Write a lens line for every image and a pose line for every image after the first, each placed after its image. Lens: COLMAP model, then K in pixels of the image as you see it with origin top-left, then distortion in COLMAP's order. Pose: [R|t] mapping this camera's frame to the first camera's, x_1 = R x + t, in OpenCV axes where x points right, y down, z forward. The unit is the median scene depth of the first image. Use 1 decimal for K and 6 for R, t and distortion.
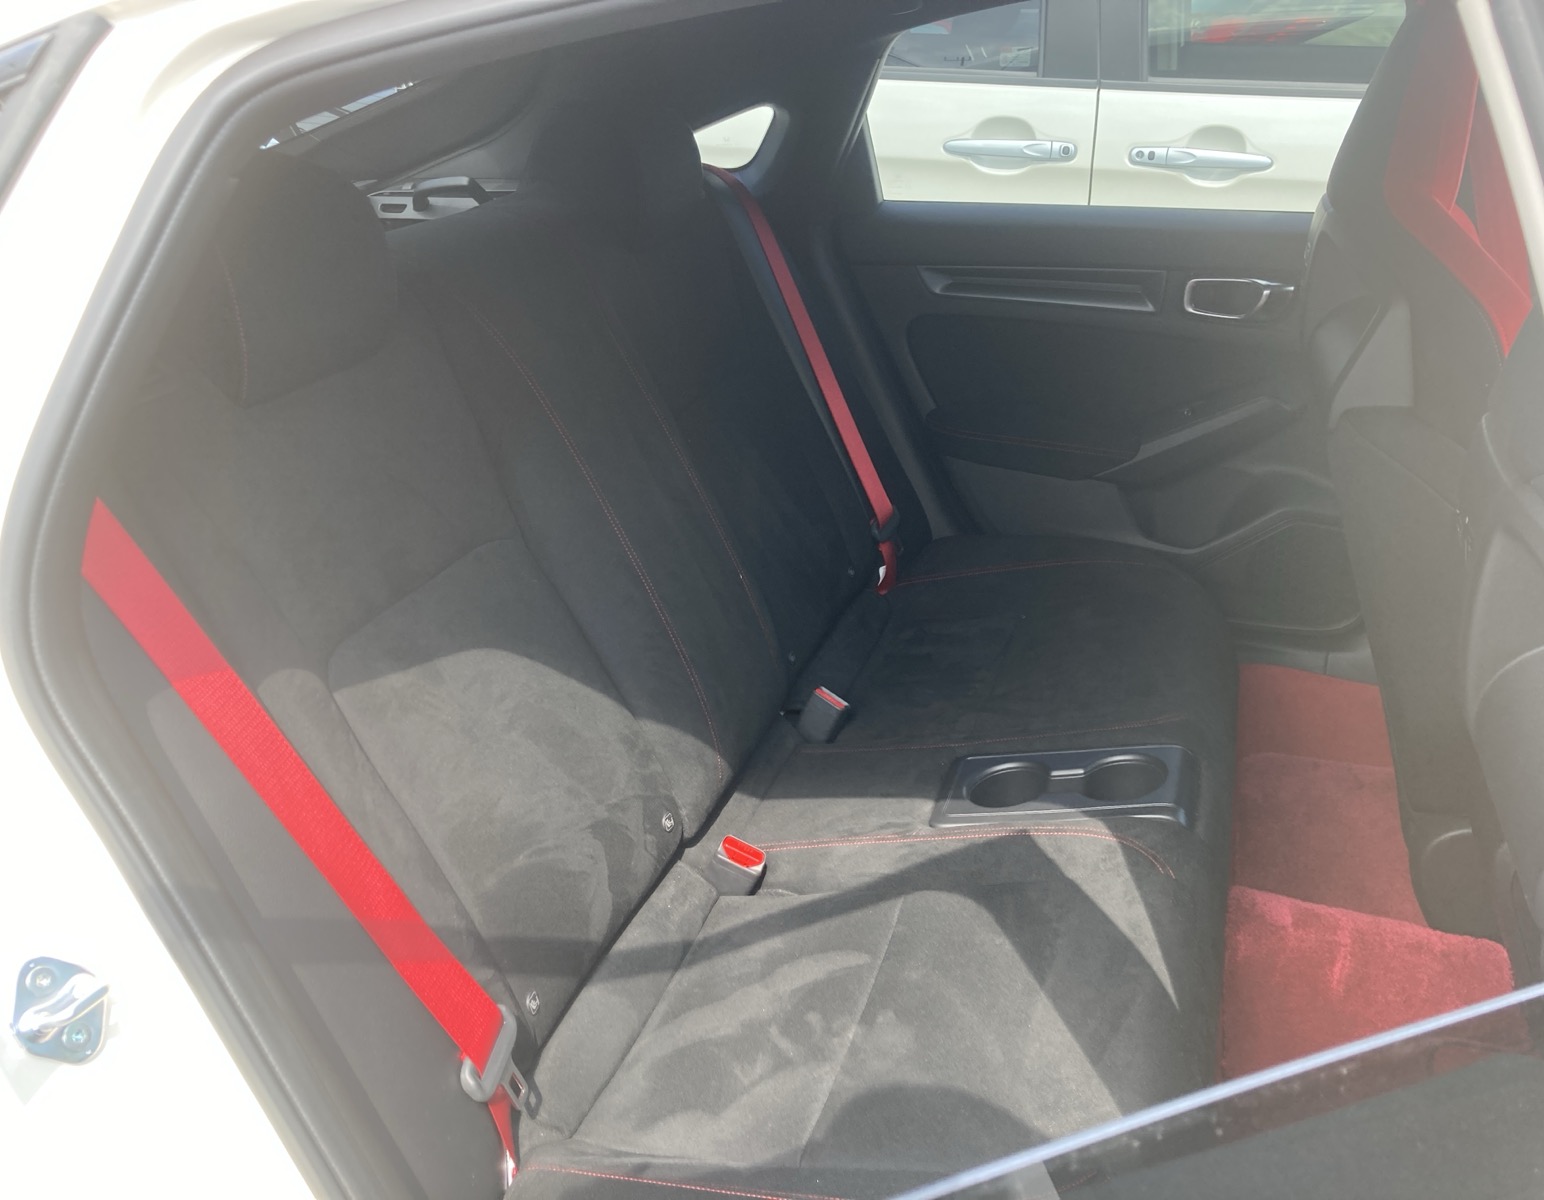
lens RADIAL K [[1328.7, 0, 795.0], [0, 1328.7, 600.9], [0, 0, 1]] dist [-0.073384, 0.183955]
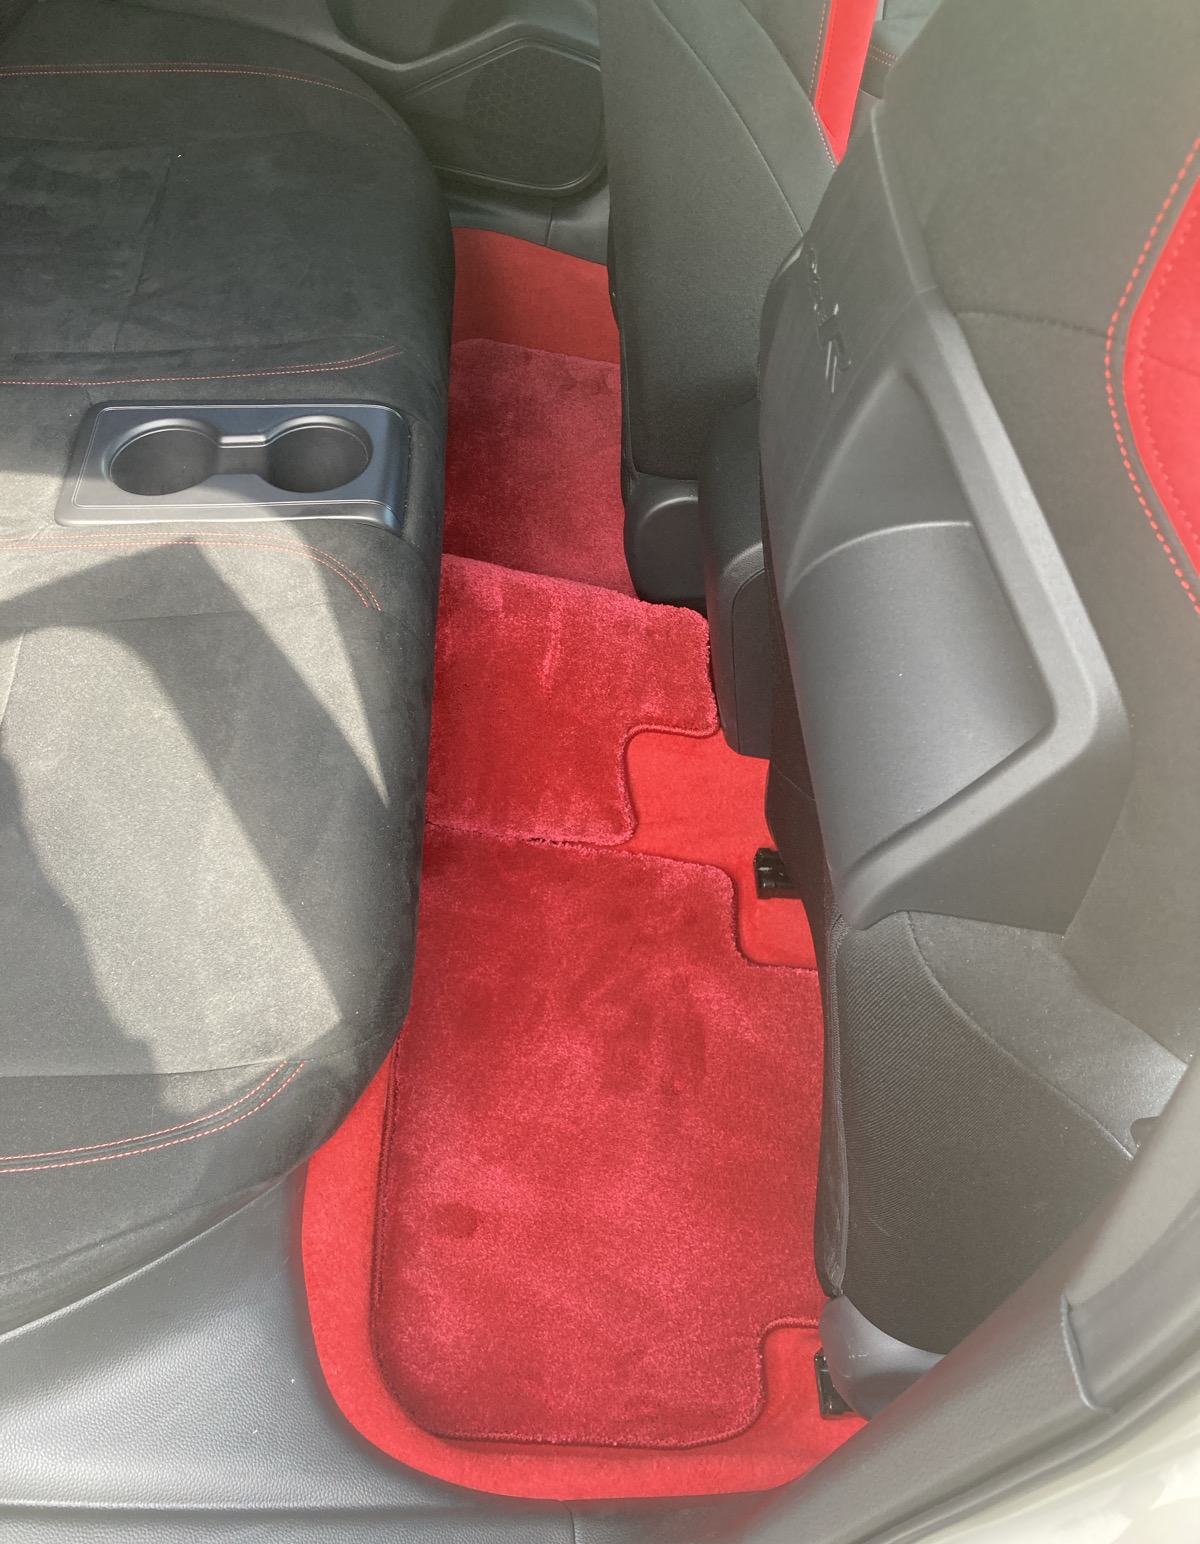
lens RADIAL K [[1313.8, 0, 600.0], [0, 1313.8, 772.0], [0, 0, 1]] dist [0.026615, 0.005277]
pose [[0.901460, -0.112930, 0.417870, 0.051816], [-0.108736, 0.875333, 0.471135, -0.089174], [-0.418981, -0.470147, 0.776799, 0.233449]]
